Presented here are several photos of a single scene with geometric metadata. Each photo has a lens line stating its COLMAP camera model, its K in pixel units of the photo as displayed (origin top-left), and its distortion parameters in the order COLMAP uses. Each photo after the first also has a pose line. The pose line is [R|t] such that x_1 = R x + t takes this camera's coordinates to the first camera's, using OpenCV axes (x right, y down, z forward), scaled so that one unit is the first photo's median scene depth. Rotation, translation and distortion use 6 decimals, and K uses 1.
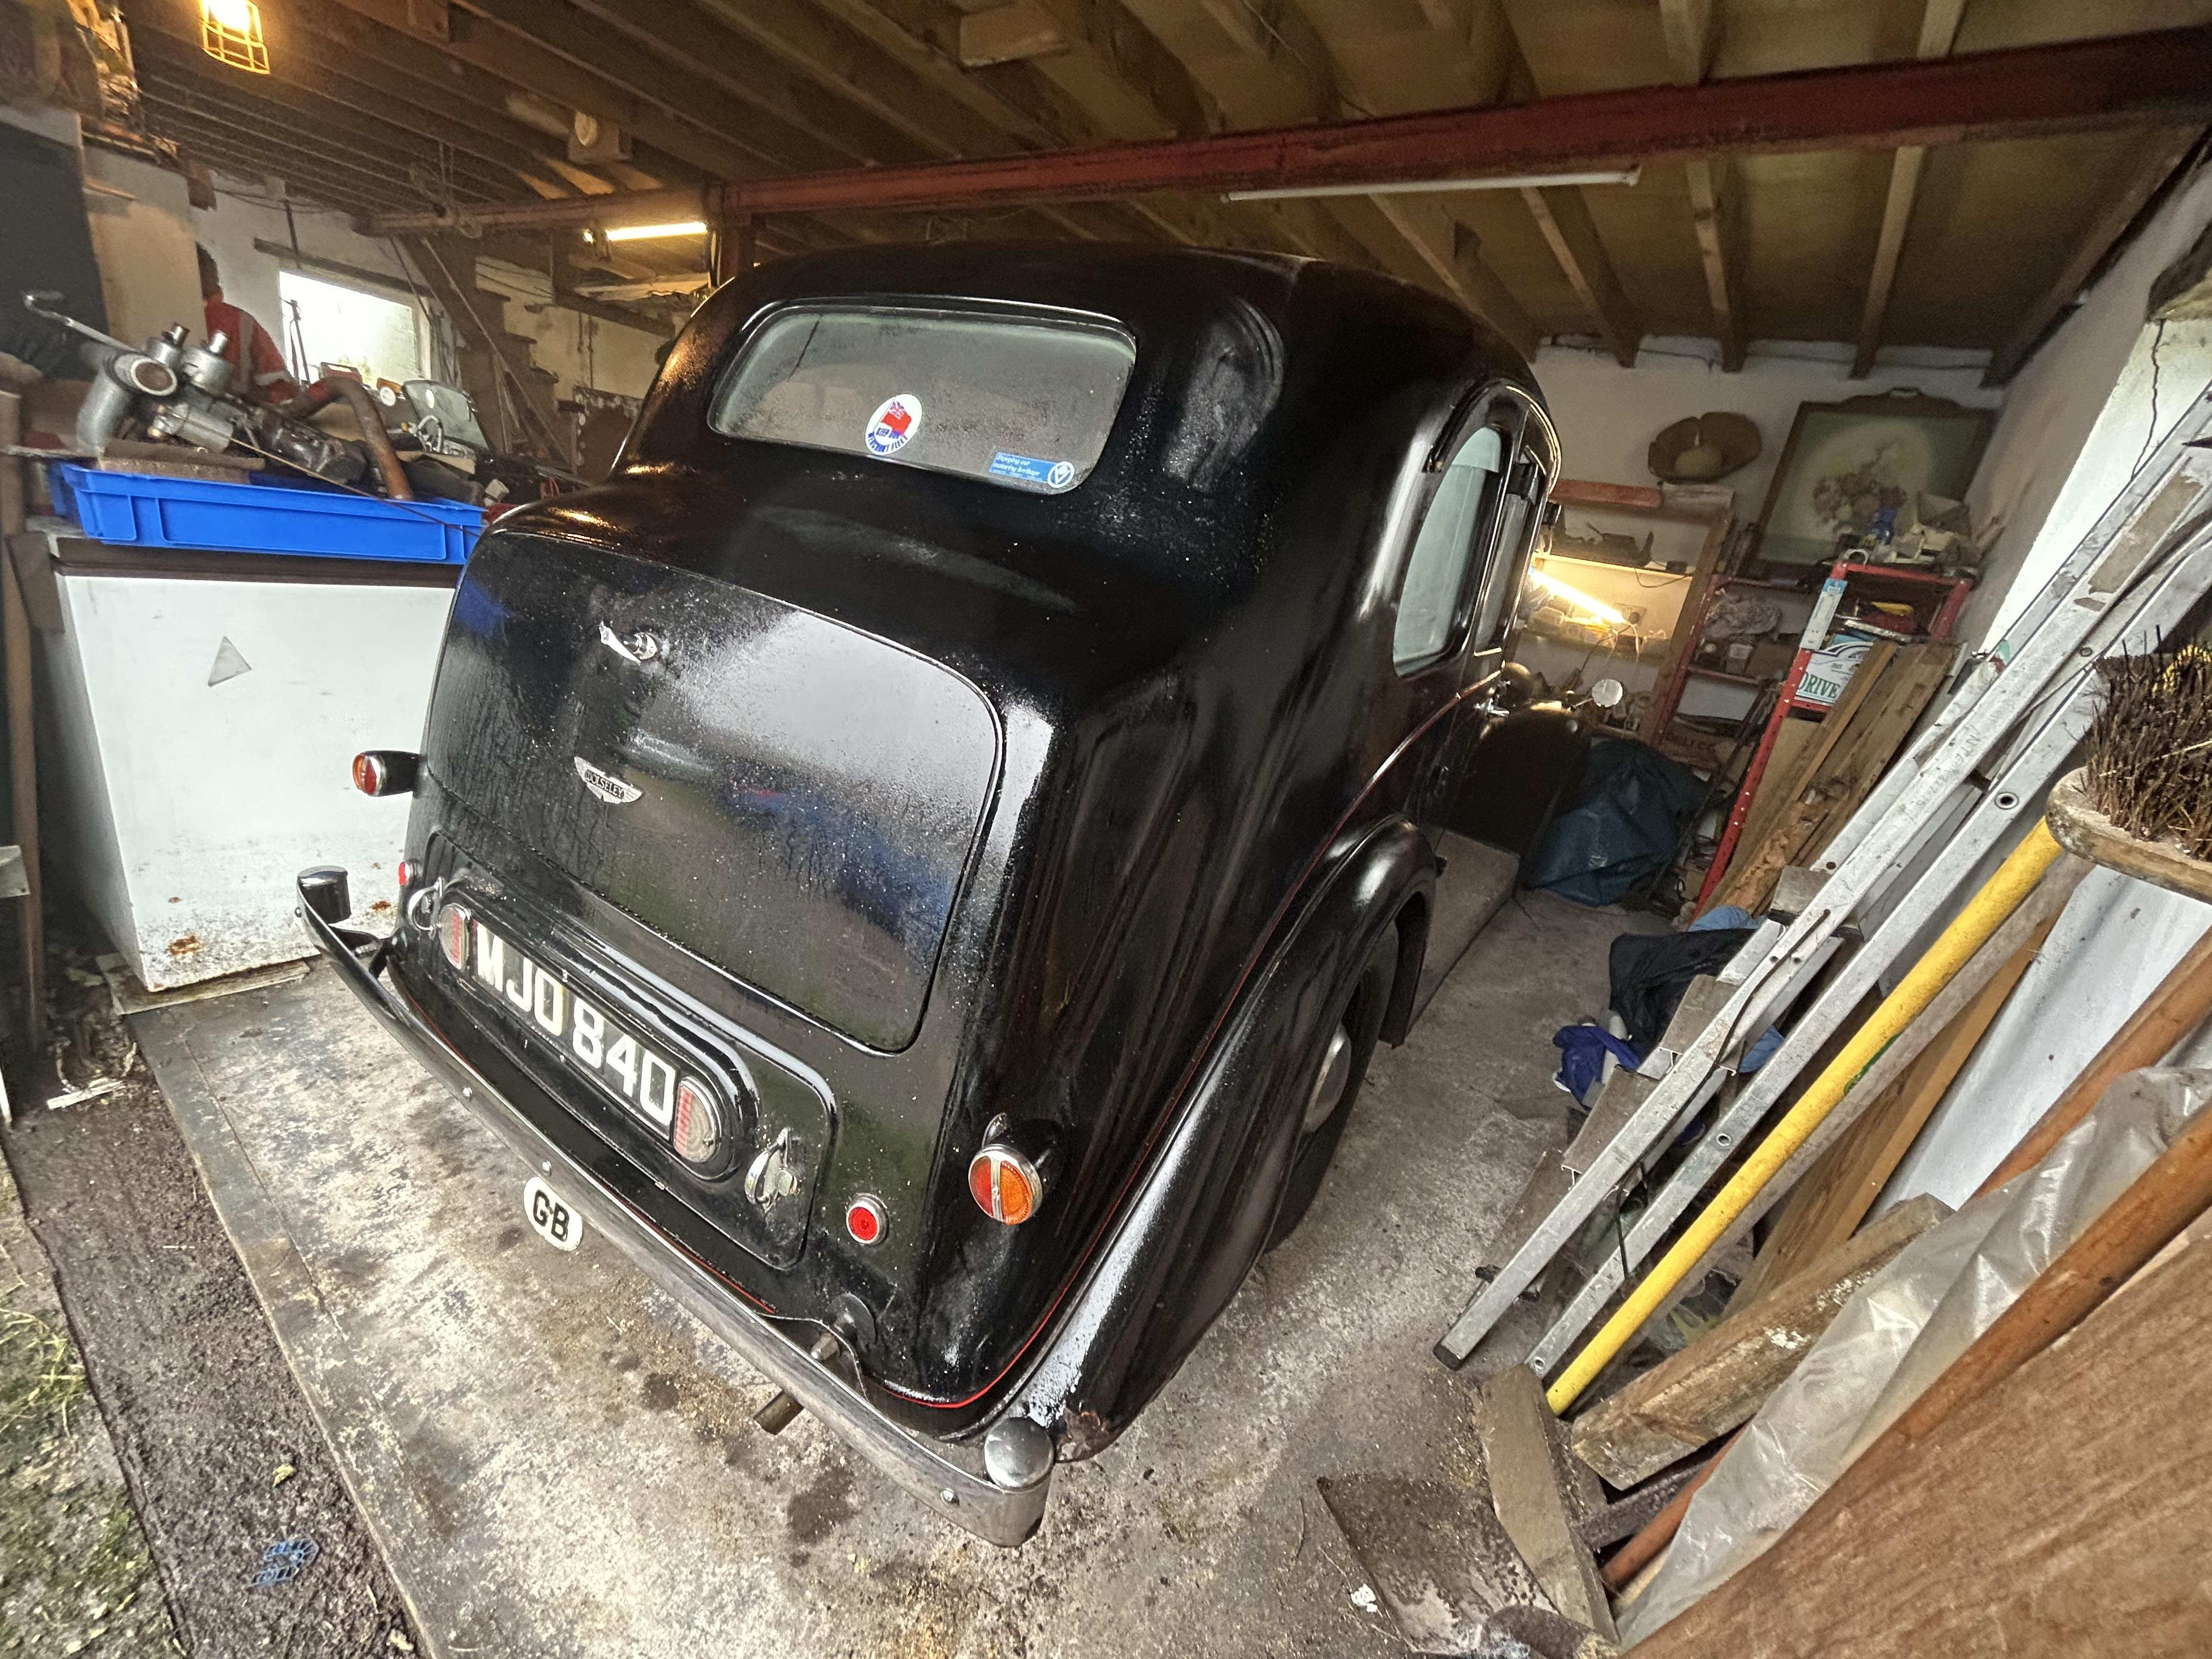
lens RADIAL K [[893.1, 0, 1106.0], [0, 893.1, 829.5], [0, 0, 1]] dist [-0.007166, 0.002134]
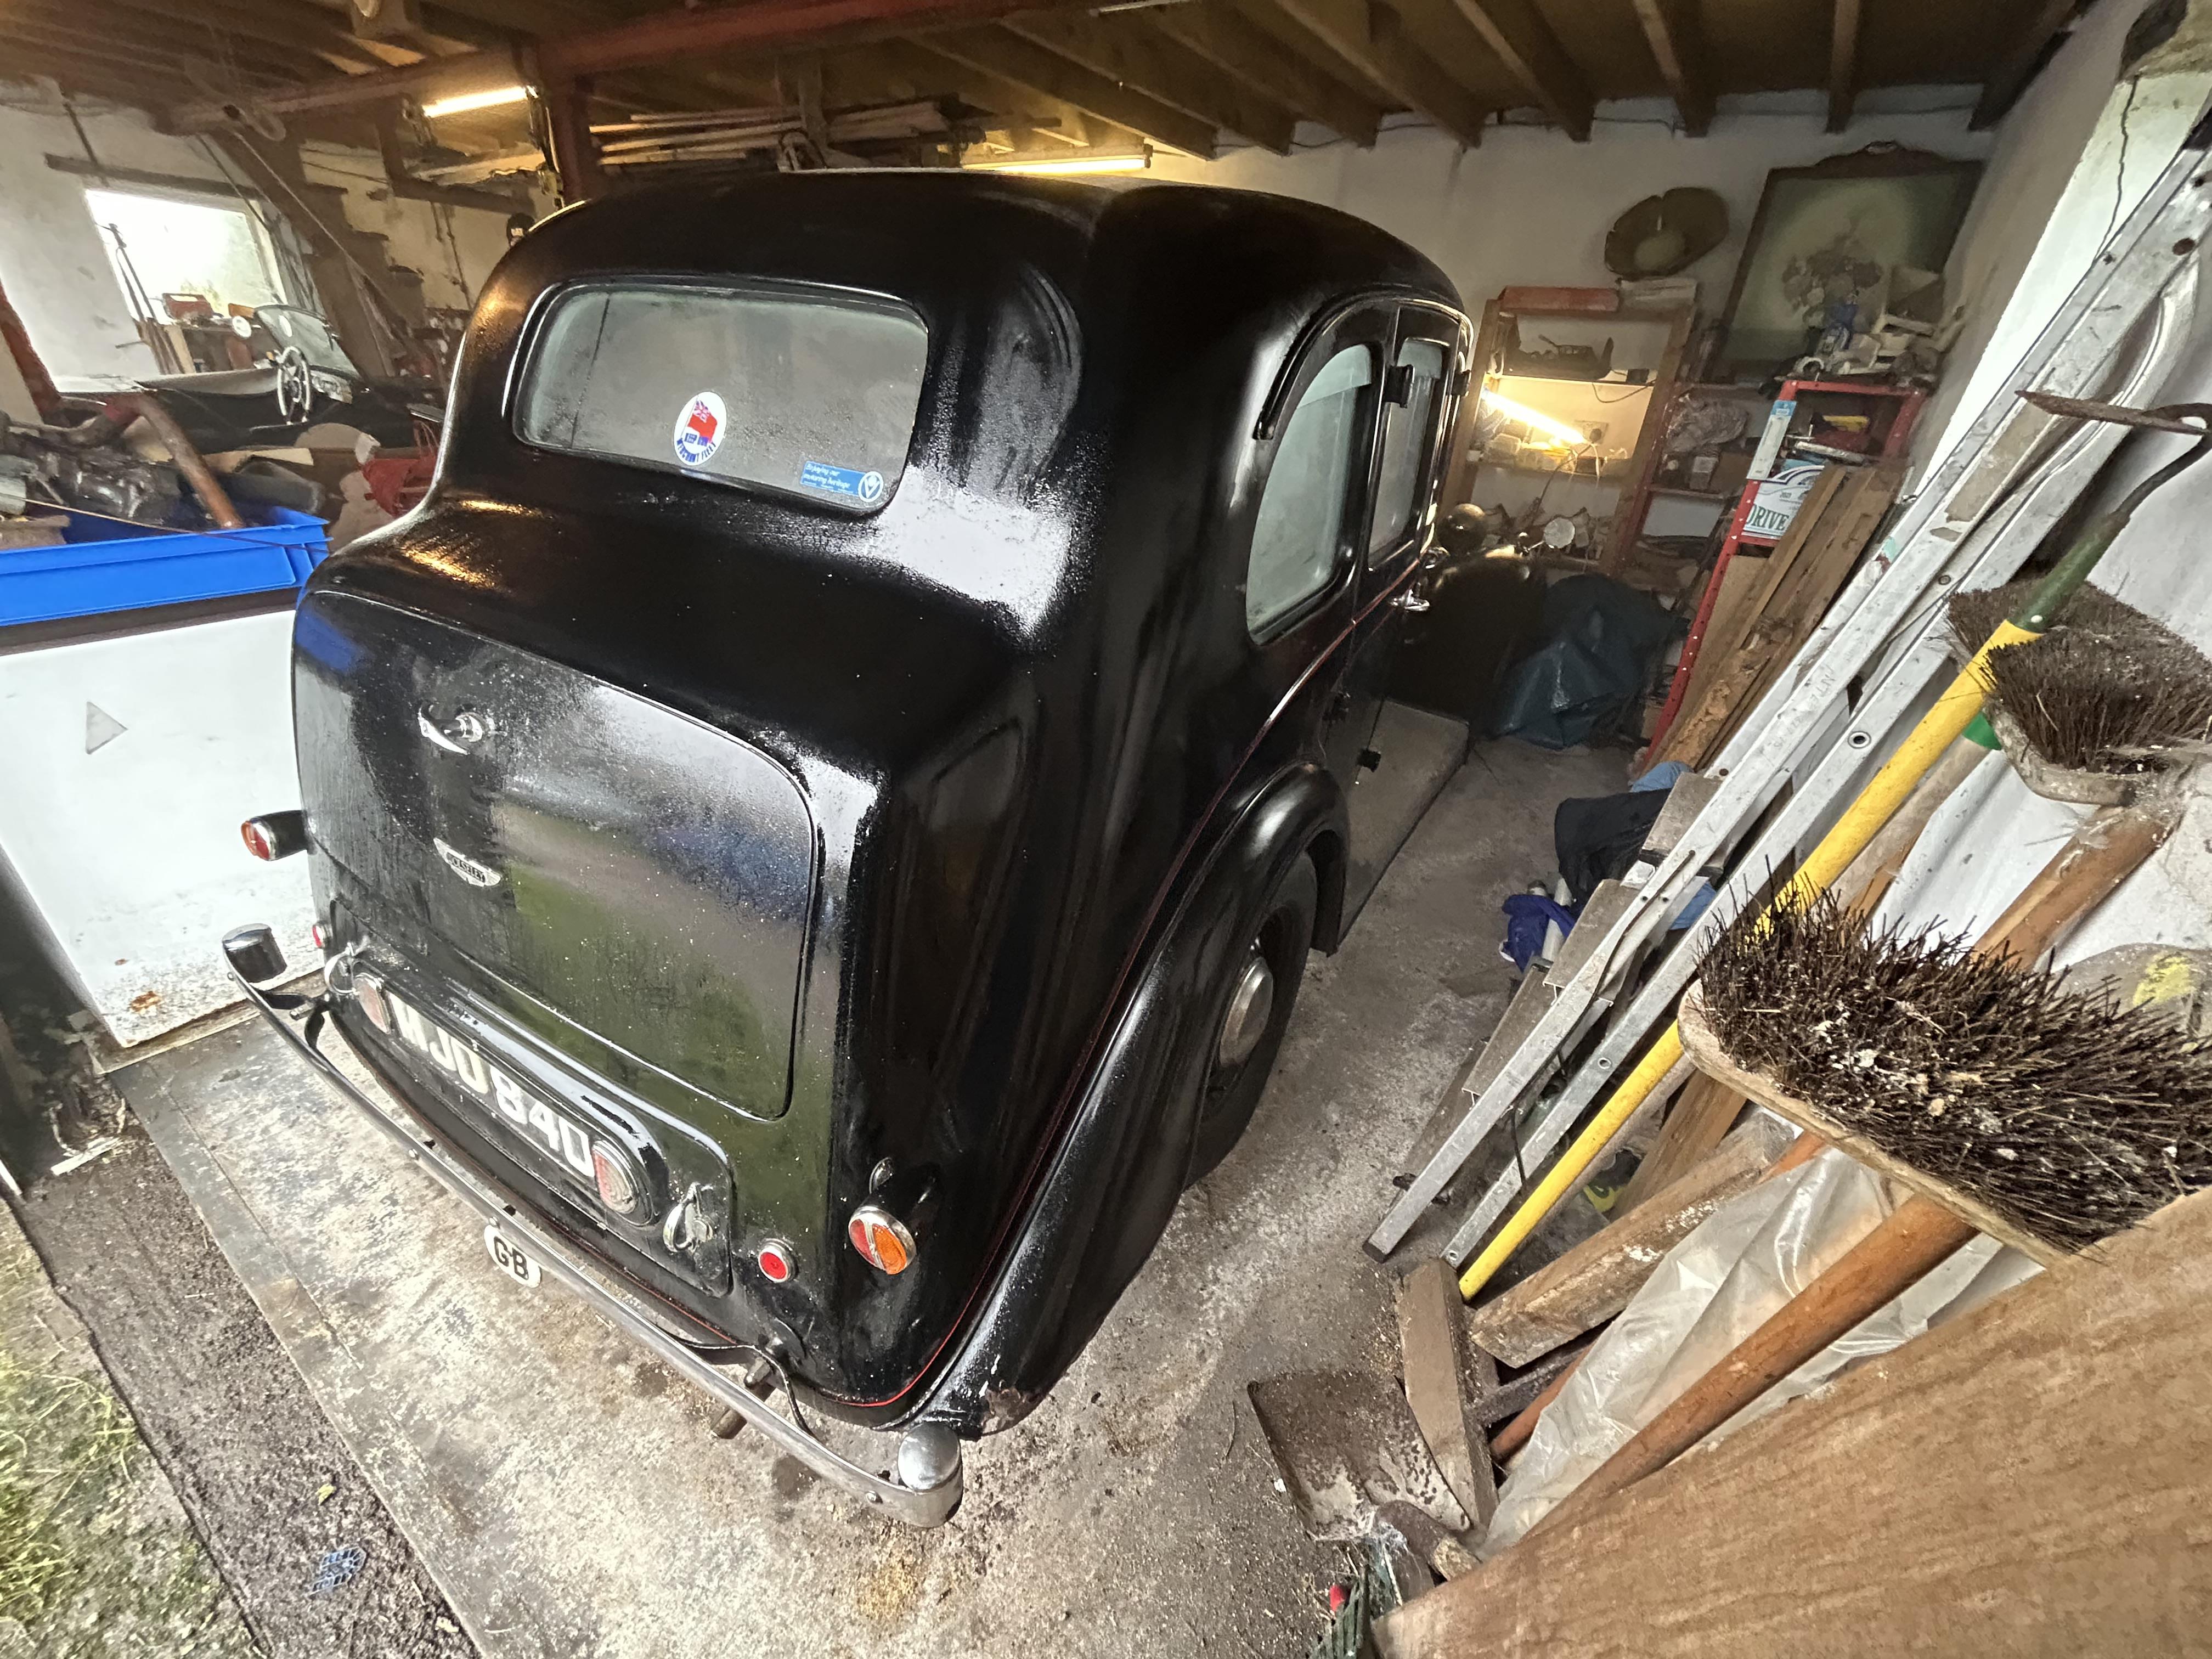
lens RADIAL K [[893.1, 0, 1106.0], [0, 893.1, 829.5], [0, 0, 1]] dist [-0.007166, 0.002134]
pose [[0.993641, -0.111909, -0.012418, 0.149150], [0.112400, 0.979354, 0.168022, -0.157656], [-0.006641, -0.168350, 0.985705, 0.014370]]
